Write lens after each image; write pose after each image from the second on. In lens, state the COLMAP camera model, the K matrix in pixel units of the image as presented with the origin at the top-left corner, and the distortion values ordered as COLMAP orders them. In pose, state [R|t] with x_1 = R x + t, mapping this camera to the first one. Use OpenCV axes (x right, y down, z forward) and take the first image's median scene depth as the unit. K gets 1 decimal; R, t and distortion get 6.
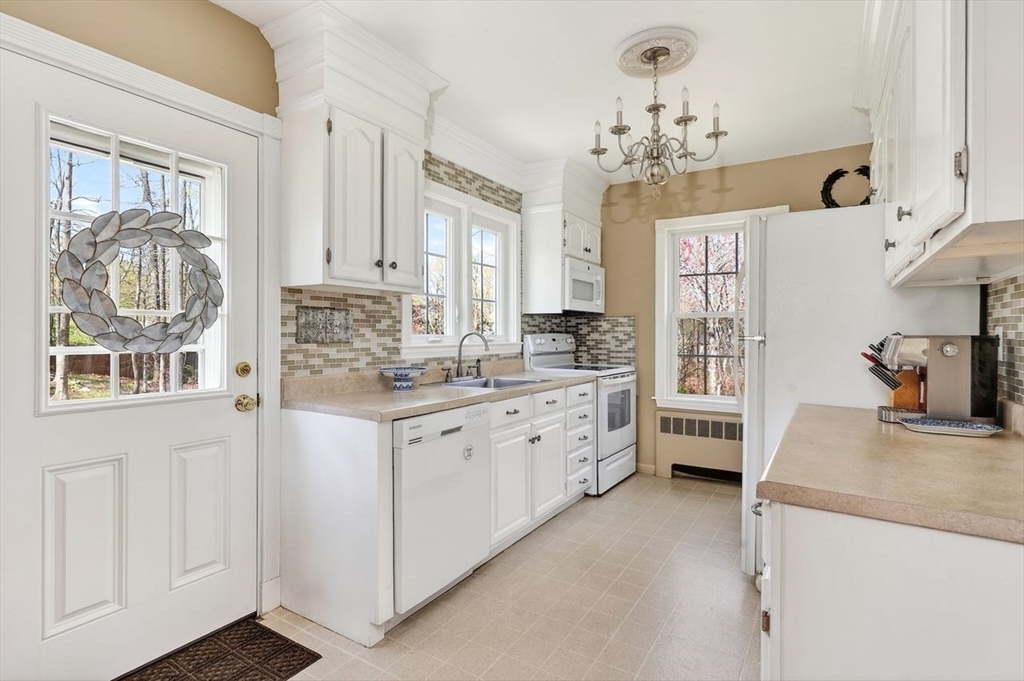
lens RADIAL K [[500.2, 0, 511.2], [0, 500.2, 335.3], [0, 0, 1]] dist [0.003563, -0.001117]
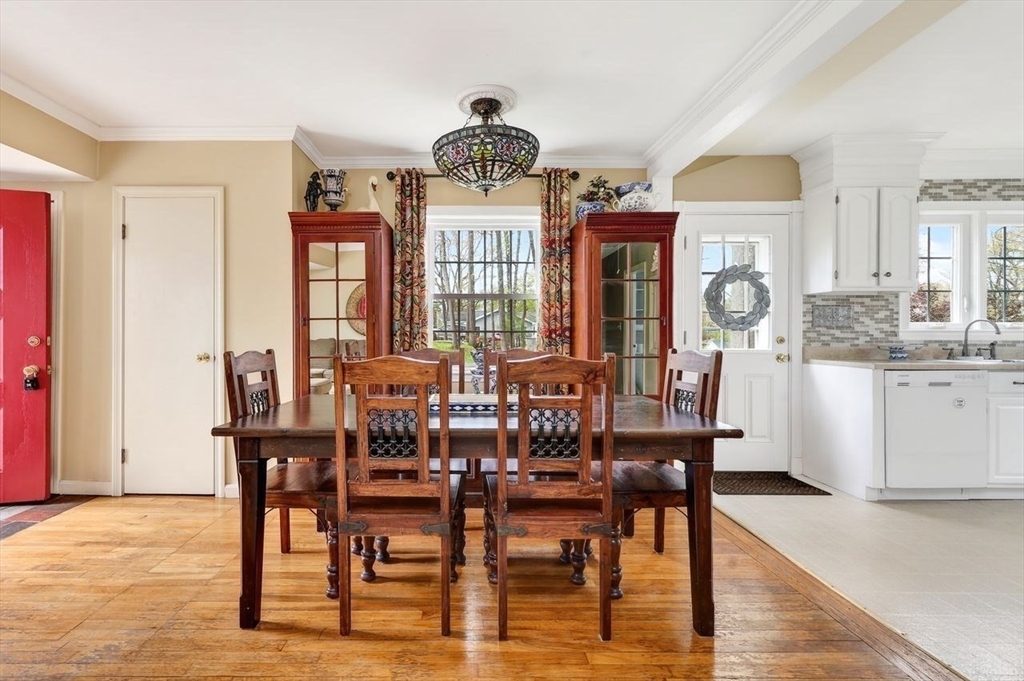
lens RADIAL K [[448.3, 0, 462.7], [0, 448.3, 339.2], [0, 0, 1]] dist [-0.000294, 0.000458]
pose [[0.520023, 0.001707, -0.854150, 0.233778], [-0.004262, 0.999991, -0.000596, 0.057591], [0.854141, 0.003950, 0.520026, -0.738830]]
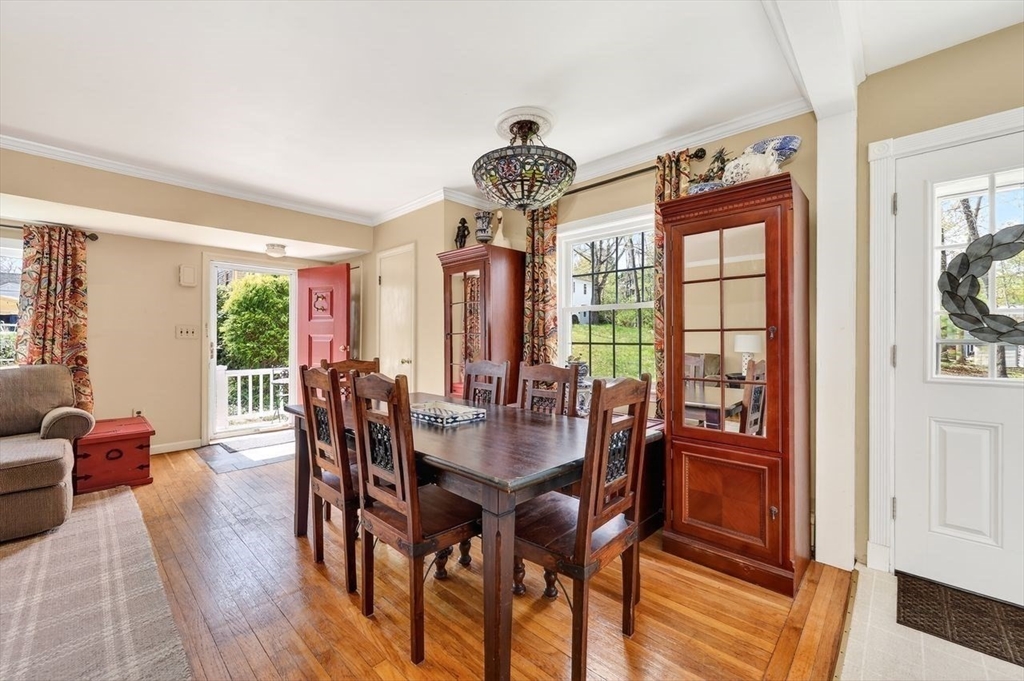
lens RADIAL K [[410.4, 0, 506.8], [0, 410.4, 337.6], [0, 0, 1]] dist [0.000520, -0.000217]
pose [[-0.206597, -0.009811, -0.978377, 0.337250], [-0.009162, 0.999925, -0.008093, 0.026476], [0.978383, 0.007292, -0.206671, 0.000108]]
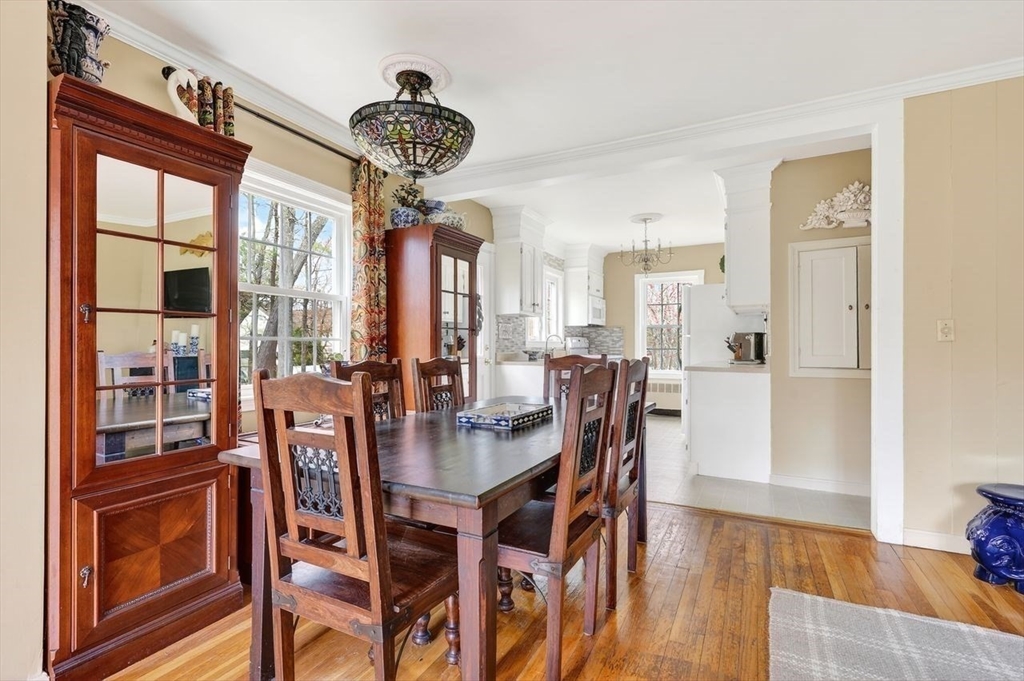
lens RADIAL K [[481.8, 0, 507.3], [0, 481.8, 344.4], [0, 0, 1]] dist [0.000710, -0.000492]
pose [[0.996436, -0.003481, 0.084284, -0.517450], [0.004167, 0.999960, -0.007964, 0.056589], [-0.084253, 0.008287, 0.996410, -1.129240]]
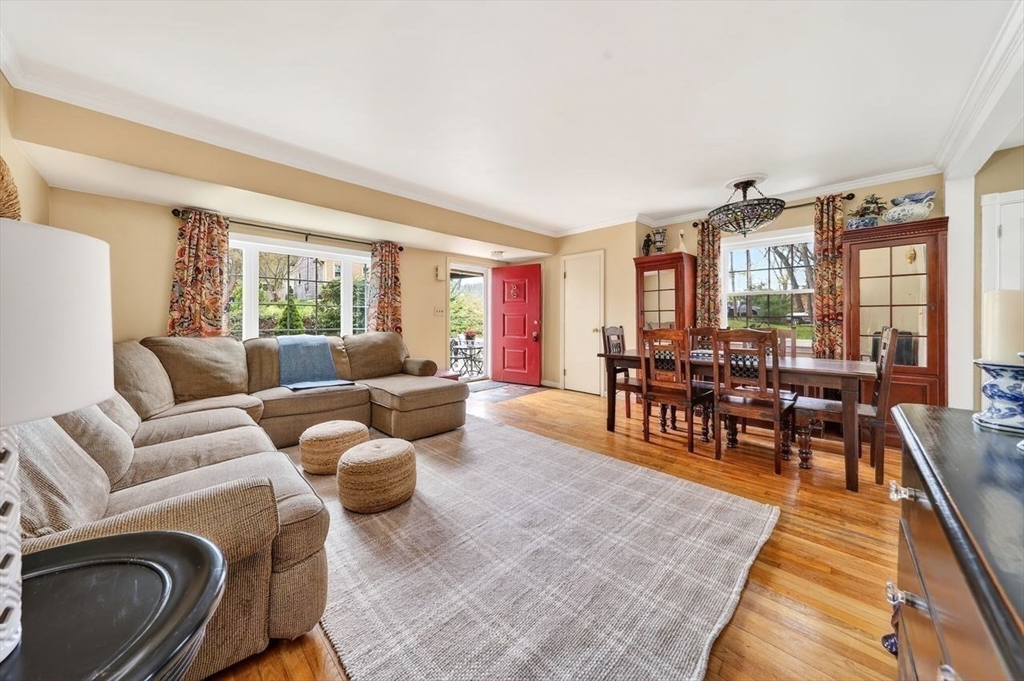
lens RADIAL K [[349.4, 0, 502.0], [0, 349.4, 319.4], [0, 0, 1]] dist [0.000566, -0.000268]
pose [[-0.240006, -0.007047, -0.970746, 0.916539], [-0.005833, 0.999966, -0.005817, 0.060685], [0.970754, 0.004266, -0.240039, -0.746717]]
